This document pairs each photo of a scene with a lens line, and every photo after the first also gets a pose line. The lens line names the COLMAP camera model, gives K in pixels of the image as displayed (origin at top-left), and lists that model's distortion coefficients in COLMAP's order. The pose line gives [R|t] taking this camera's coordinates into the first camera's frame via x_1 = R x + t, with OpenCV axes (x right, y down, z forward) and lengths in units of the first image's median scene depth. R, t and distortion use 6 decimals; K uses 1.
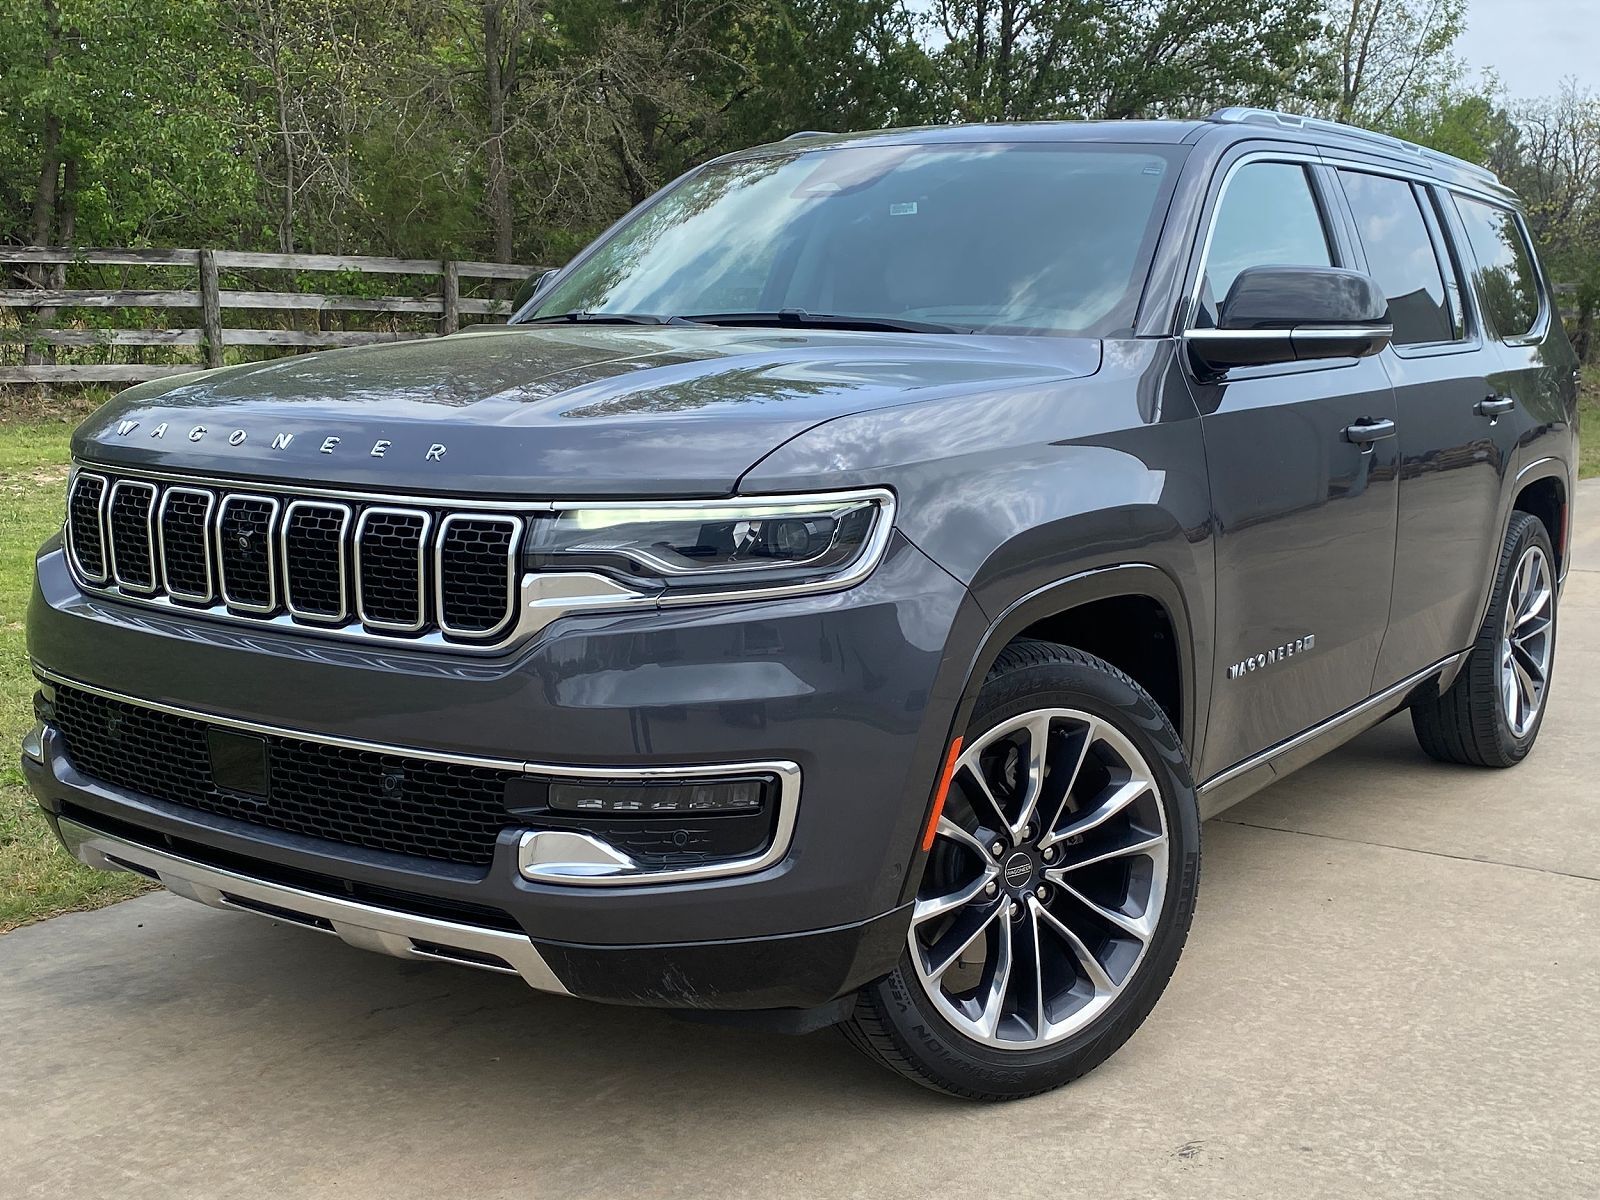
lens RADIAL K [[2046.7, 0, 800.0], [0, 2046.7, 600.0], [0, 0, 1]] dist [0.013301, -0.048038]
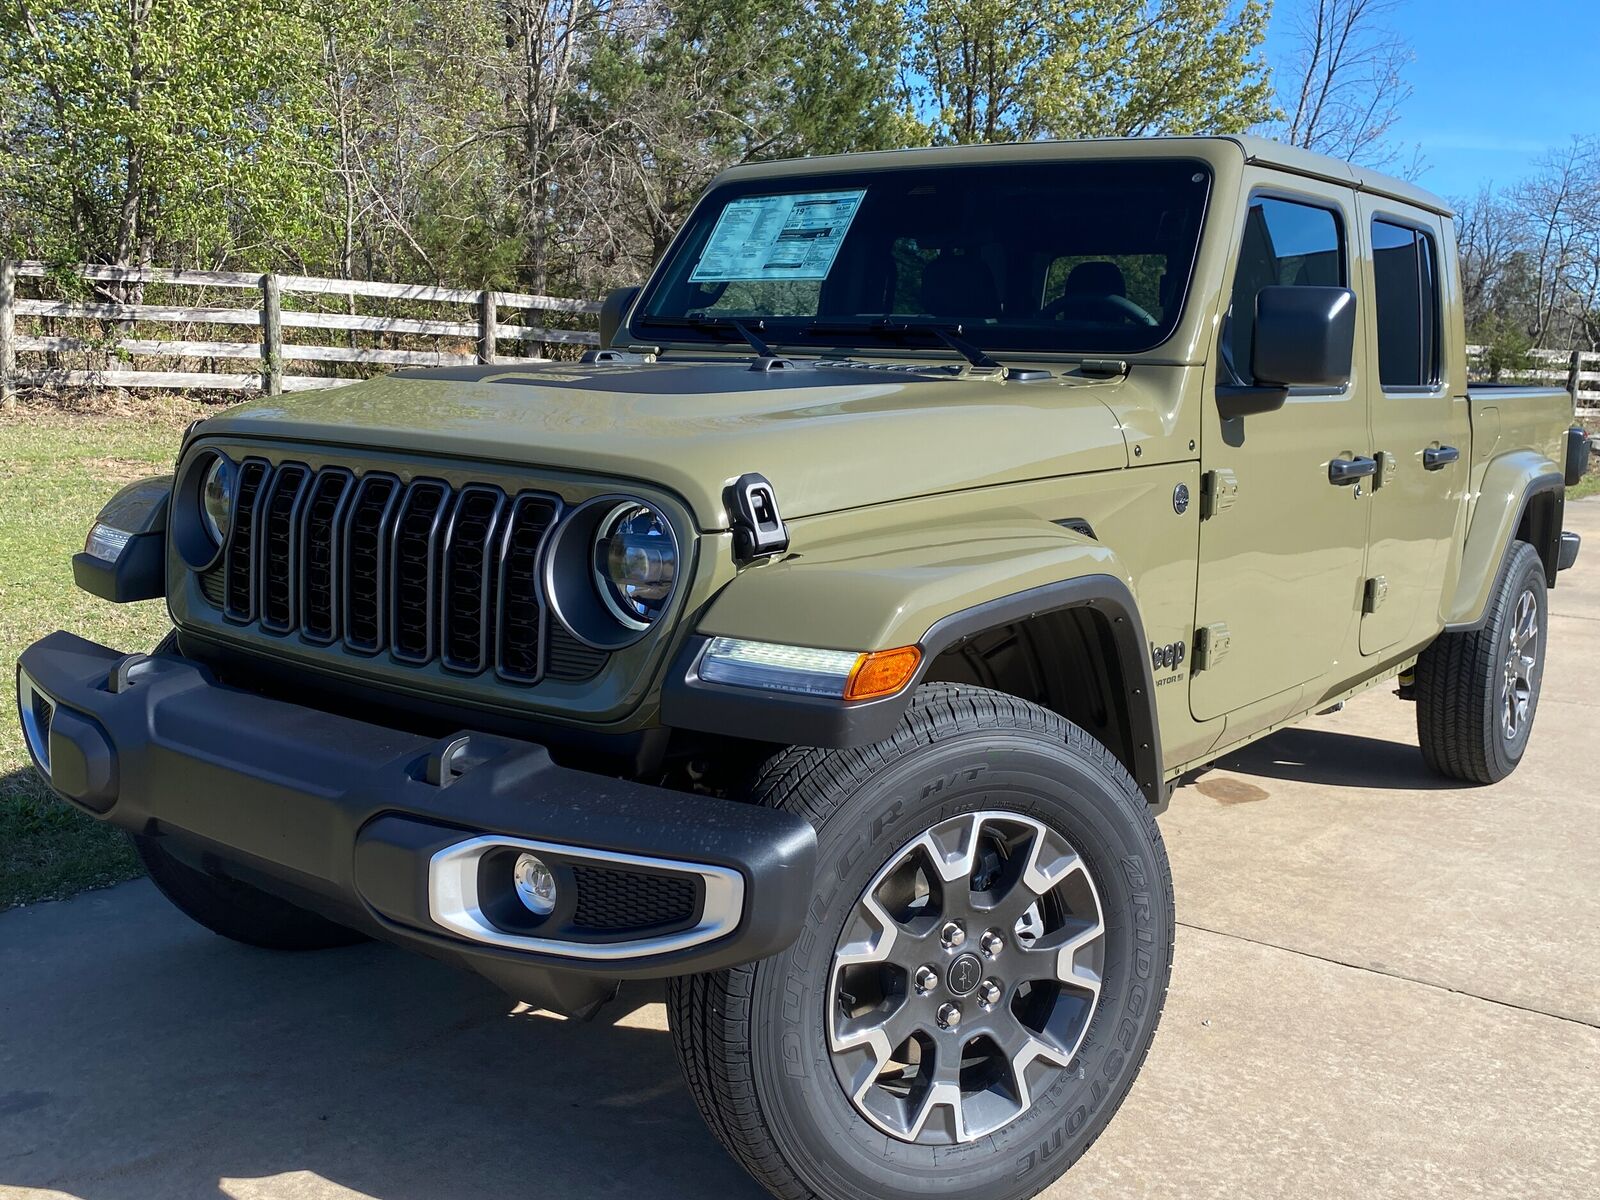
lens RADIAL K [[1721.1, 0, 800.0], [0, 1721.1, 600.0], [0, 0, 1]] dist [-0.010273, 0.037950]
pose [[0.999332, 0.034500, -0.012025, 0.100447], [-0.034467, 0.999401, 0.002996, -0.023537], [0.012121, -0.002579, 0.999923, 0.296036]]
